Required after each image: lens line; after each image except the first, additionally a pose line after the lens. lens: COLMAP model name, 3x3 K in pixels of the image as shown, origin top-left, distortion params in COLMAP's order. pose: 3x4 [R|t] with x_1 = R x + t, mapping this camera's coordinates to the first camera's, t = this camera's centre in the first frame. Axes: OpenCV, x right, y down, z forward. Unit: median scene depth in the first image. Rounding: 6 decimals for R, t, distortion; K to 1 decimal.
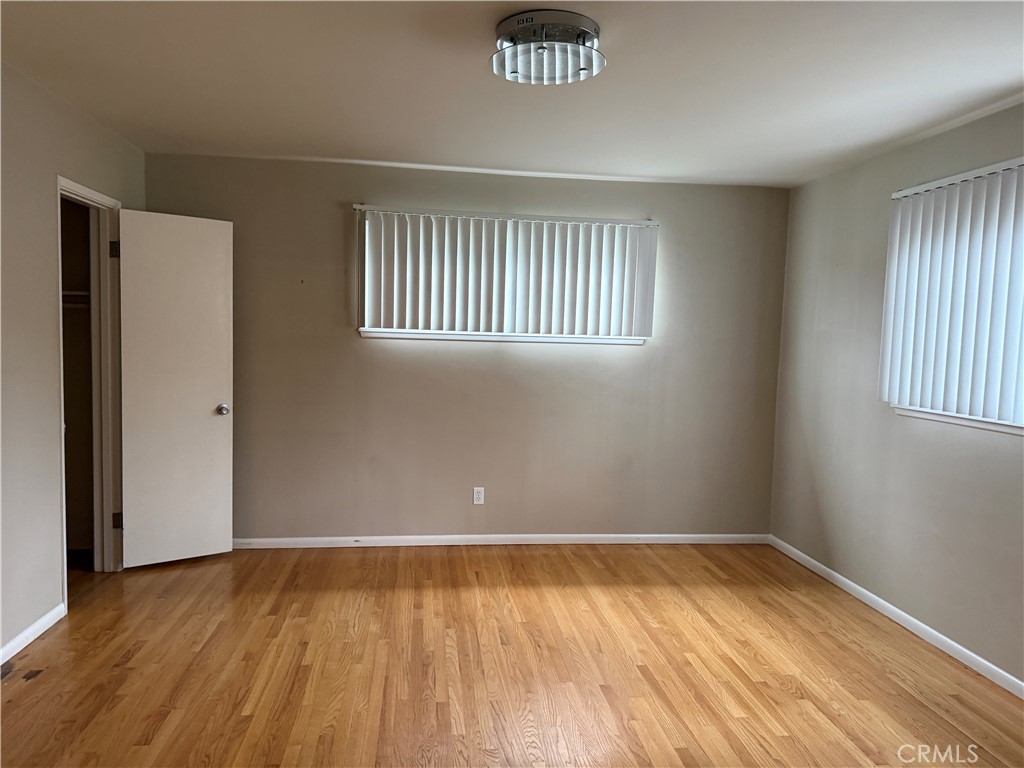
lens RADIAL K [[718.6, 0, 512.4], [0, 718.6, 388.2], [0, 0, 1]] dist [0.069347, 0.000440]
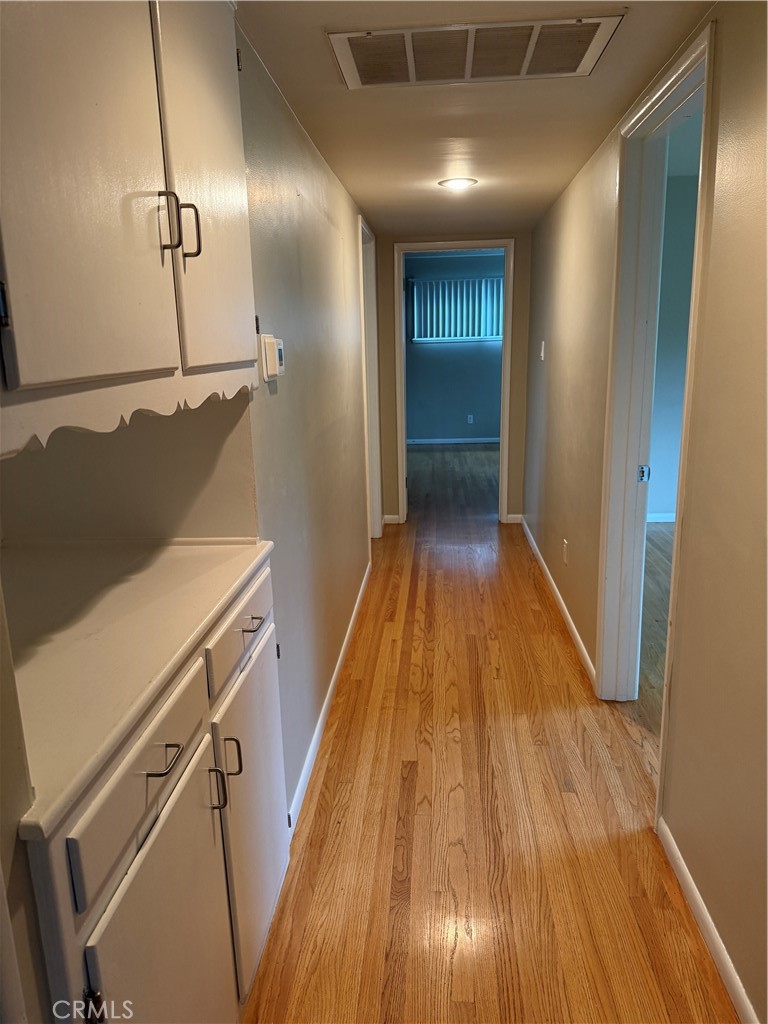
lens RADIAL K [[718.6, 0, 379.4], [0, 718.6, 511.9], [0, 0, 1]] dist [0.069347, 0.000440]
pose [[0.978837, 0.000785, -0.204638, 0.128290], [0.037018, 0.982816, 0.180838, 0.030910], [0.201263, -0.184586, 0.961988, -1.144296]]
